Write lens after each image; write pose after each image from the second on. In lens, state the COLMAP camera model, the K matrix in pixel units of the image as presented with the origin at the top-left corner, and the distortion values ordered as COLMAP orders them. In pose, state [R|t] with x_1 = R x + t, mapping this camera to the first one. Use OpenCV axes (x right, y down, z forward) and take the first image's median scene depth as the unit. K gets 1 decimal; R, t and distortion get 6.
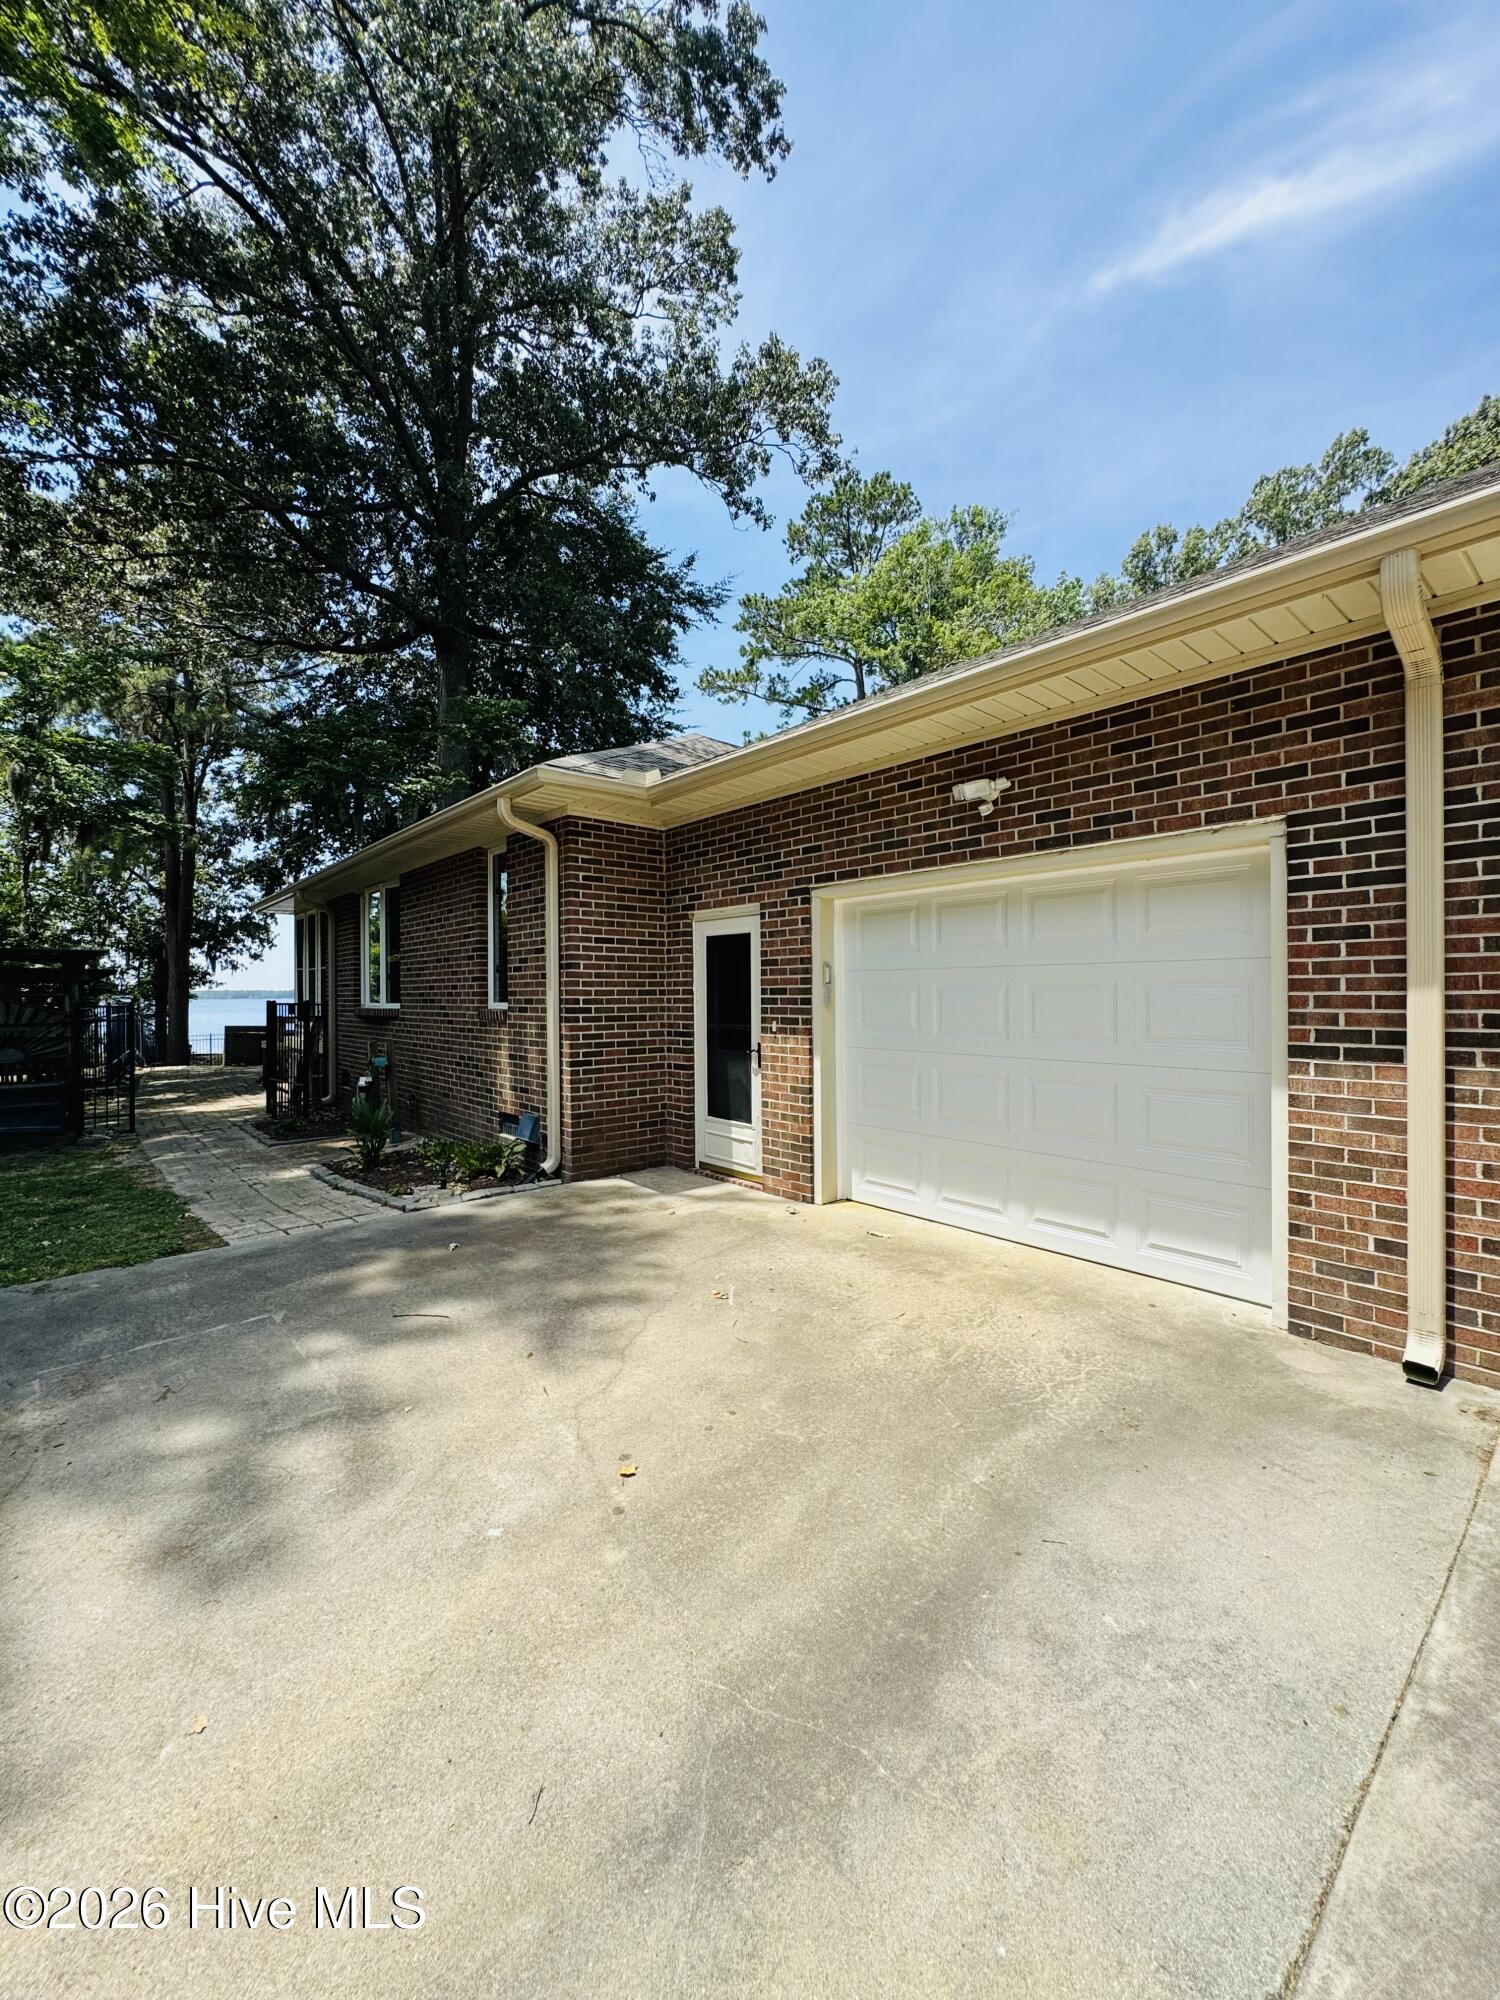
lens RADIAL K [[801.5, 0, 752.6], [0, 801.5, 998.0], [0, 0, 1]] dist [-0.002399, -0.000373]
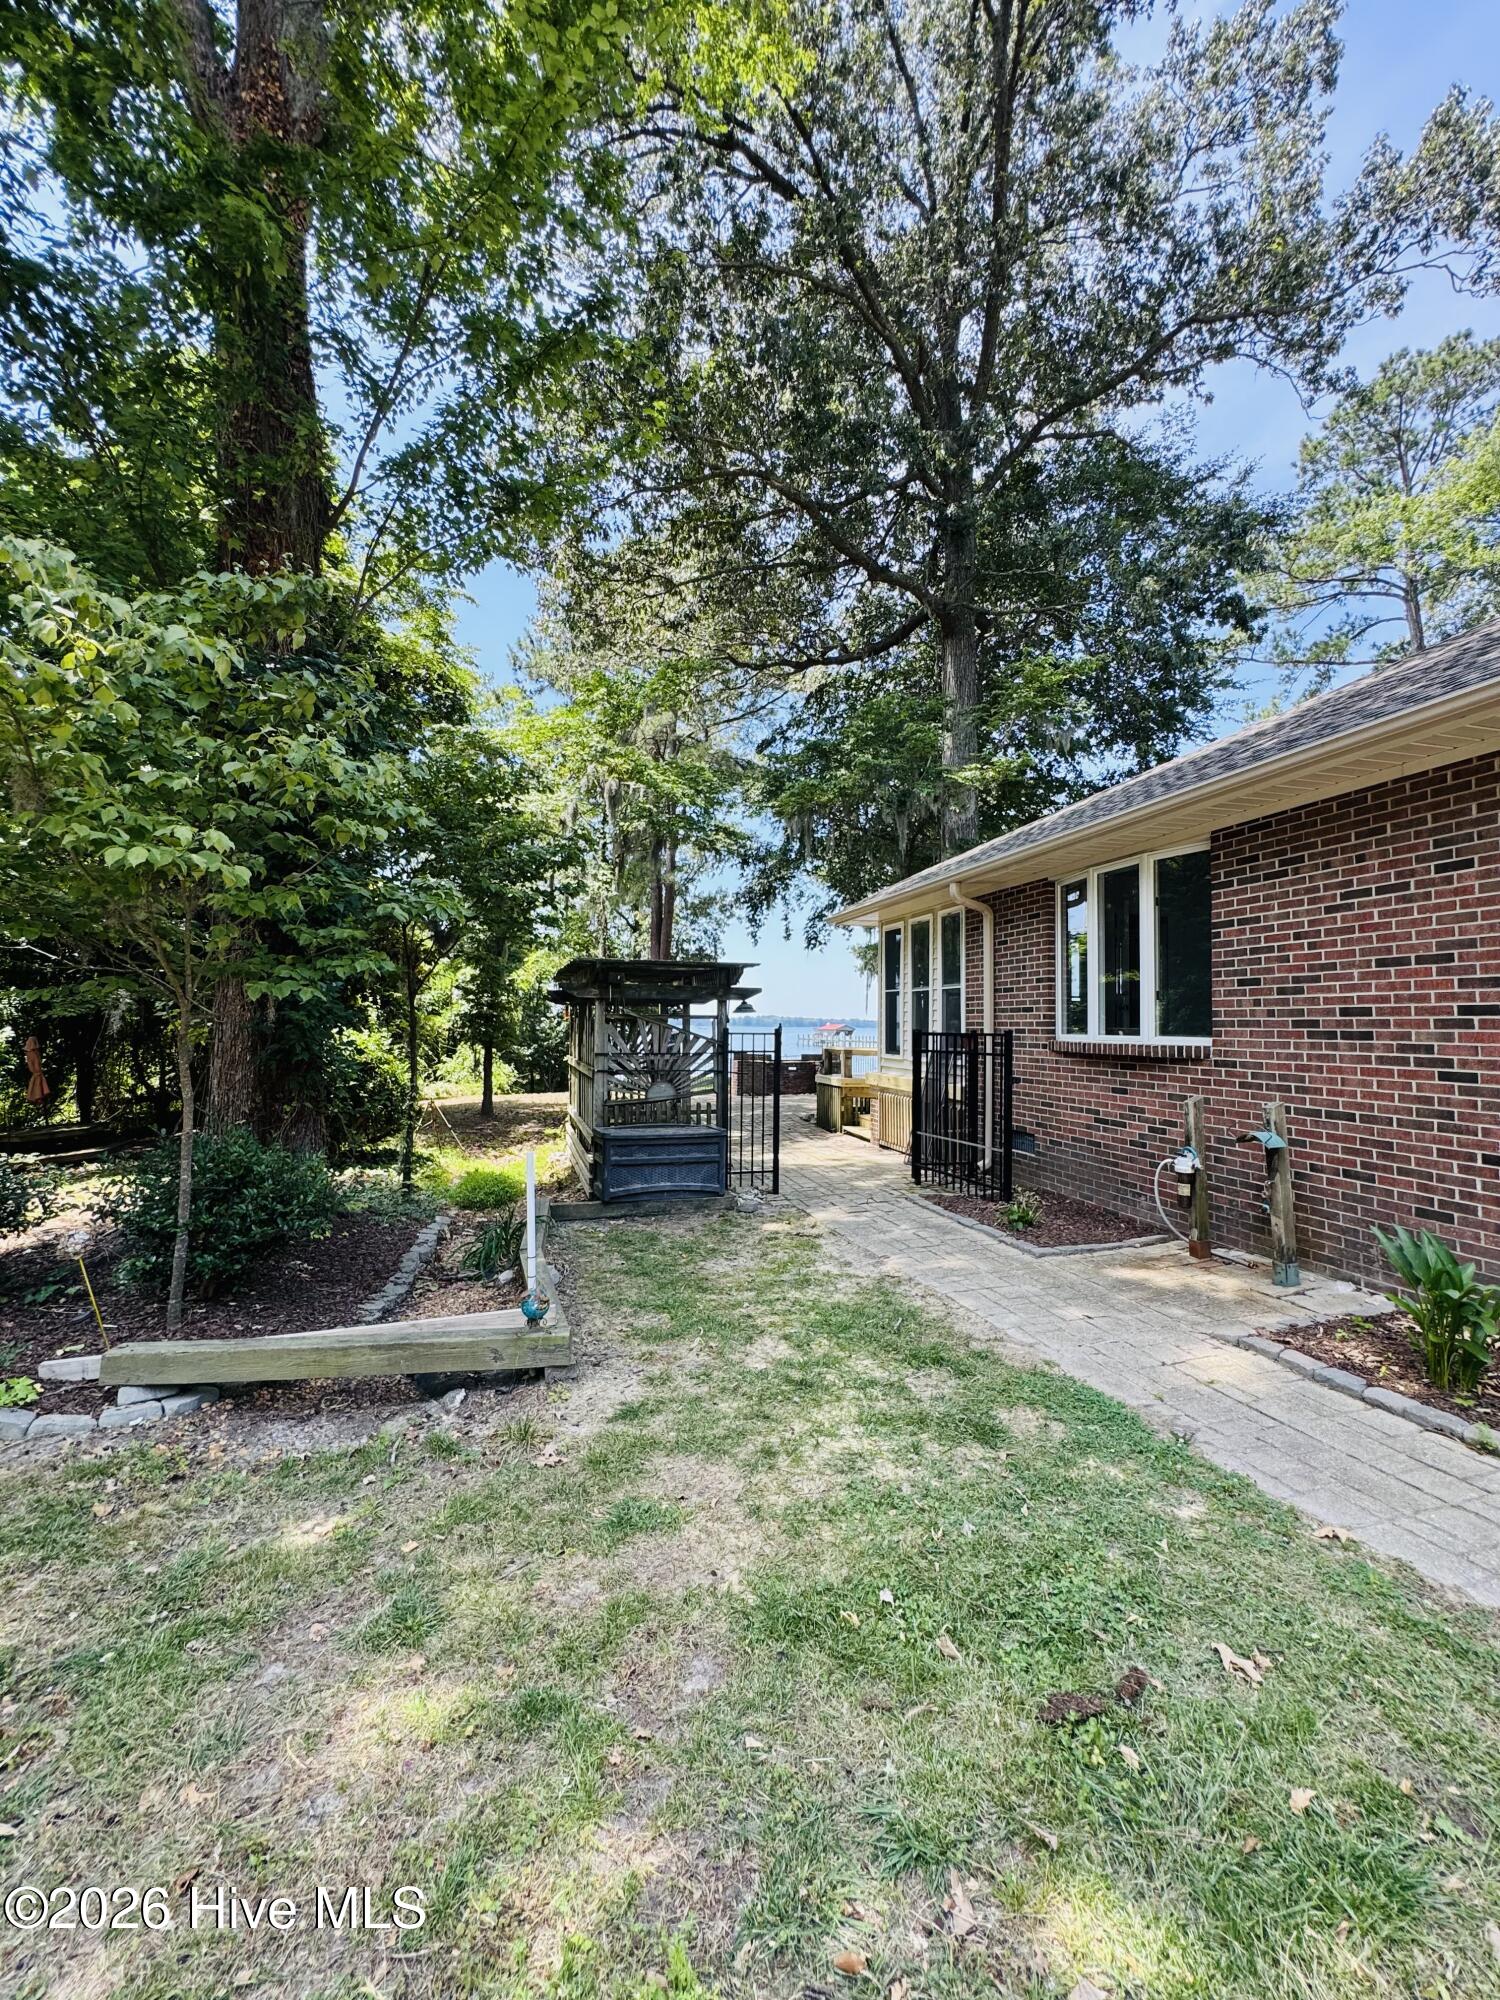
lens RADIAL K [[801.5, 0, 752.6], [0, 801.5, 998.0], [0, 0, 1]] dist [-0.002399, -0.000373]
pose [[0.905215, -0.001801, -0.424950, -0.735279], [-0.014316, 0.999294, -0.034731, 0.004010], [0.424712, 0.037523, 0.904551, 0.422324]]
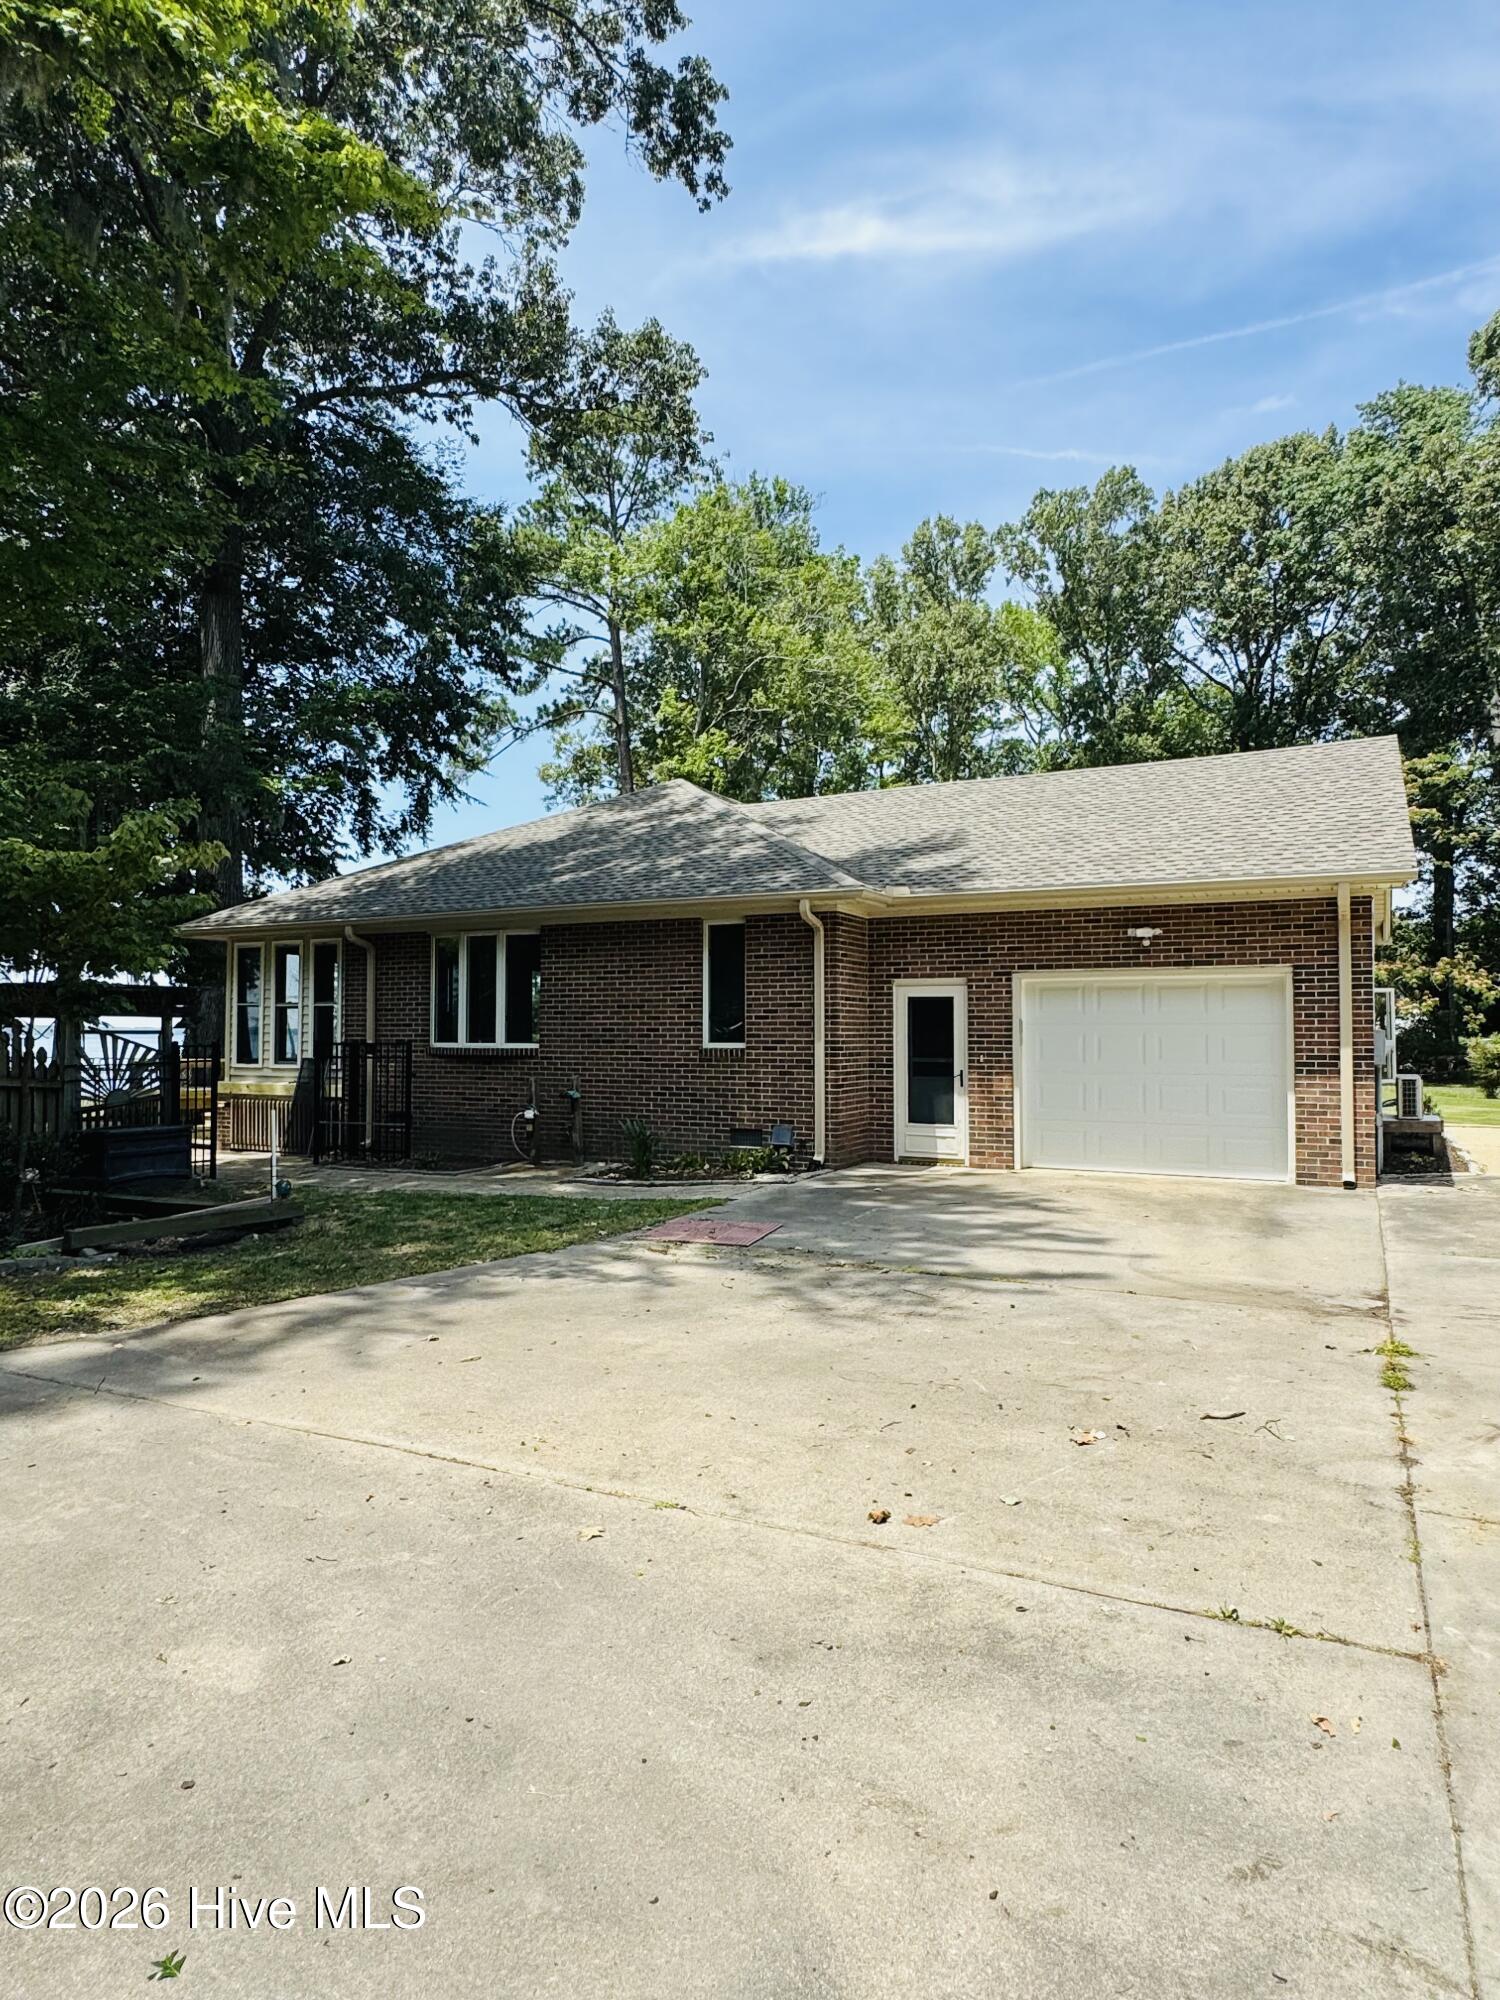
lens RADIAL K [[1176.4, 0, 754.0], [0, 1176.4, 1002.7], [0, 0, 1]] dist [-0.004357, -0.000501]
pose [[0.927455, 0.015023, 0.373632, -1.129993], [-0.003870, 0.999525, -0.030580, -0.001657], [-0.373914, 0.026916, 0.927073, -0.868074]]
